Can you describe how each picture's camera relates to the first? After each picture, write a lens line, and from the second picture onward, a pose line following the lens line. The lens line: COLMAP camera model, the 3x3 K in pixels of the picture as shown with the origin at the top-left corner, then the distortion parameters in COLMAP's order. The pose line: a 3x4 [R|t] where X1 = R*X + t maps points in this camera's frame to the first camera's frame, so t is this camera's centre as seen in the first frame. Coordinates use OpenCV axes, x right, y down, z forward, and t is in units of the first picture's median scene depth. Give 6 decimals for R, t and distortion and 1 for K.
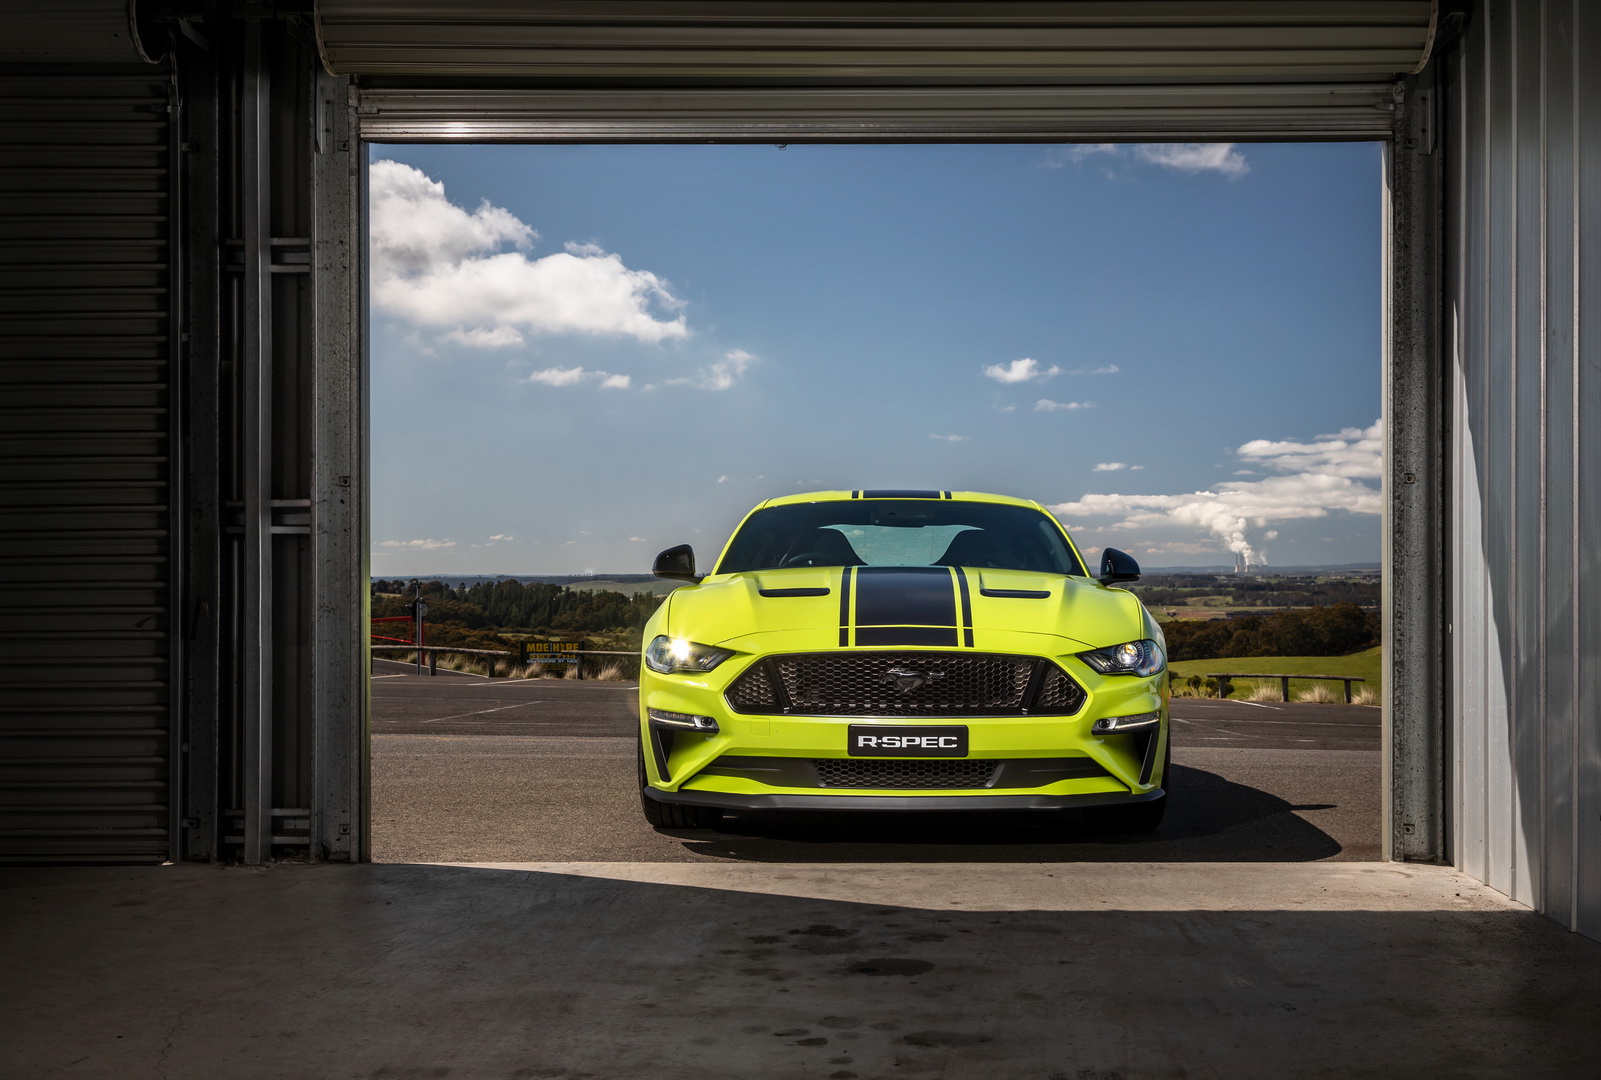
lens RADIAL K [[1766.2, 0, 801.8], [0, 1766.2, 589.3], [0, 0, 1]] dist [-0.076618, 0.003249]
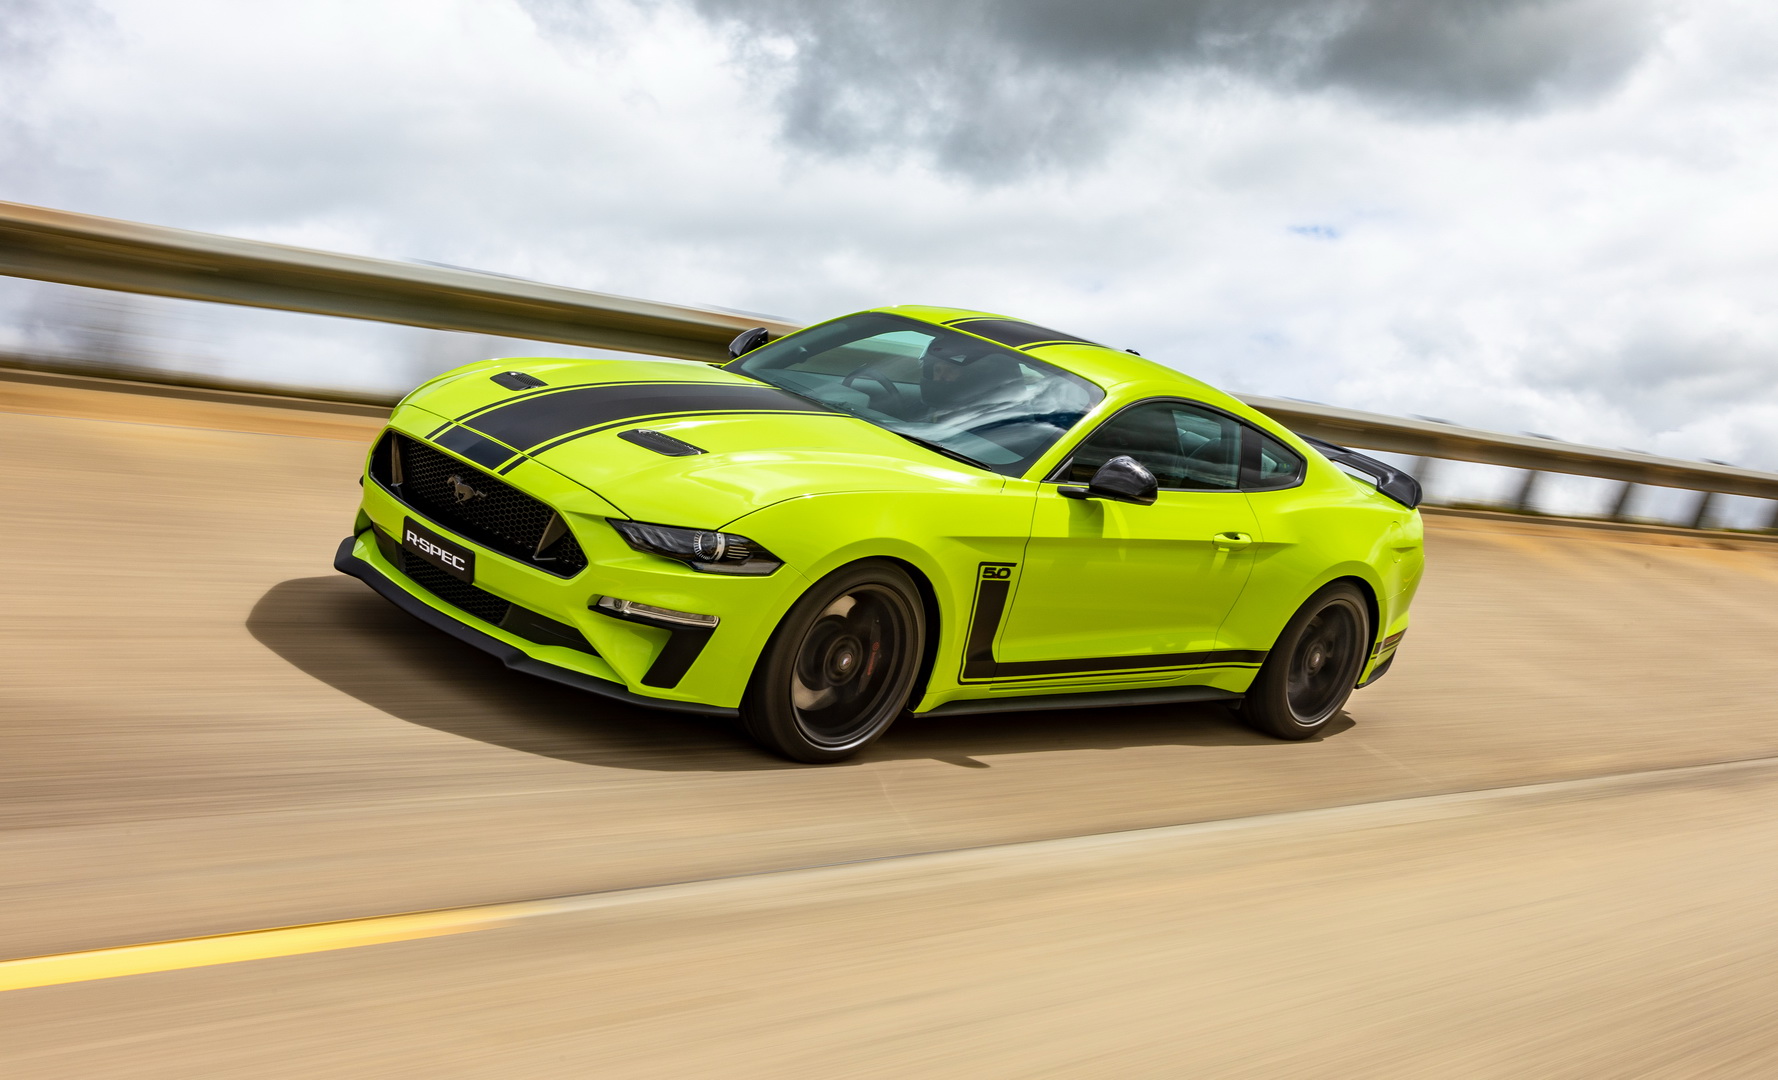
lens RADIAL K [[1869.1, 0, 889.0], [0, 1869.1, 540.0], [0, 0, 1]] dist [-0.004212, -0.002485]
pose [[0.746590, 0.297100, -0.595261, 0.848678], [-0.238752, 0.954795, 0.177098, -0.158891], [0.620968, 0.009900, 0.783773, 0.347210]]
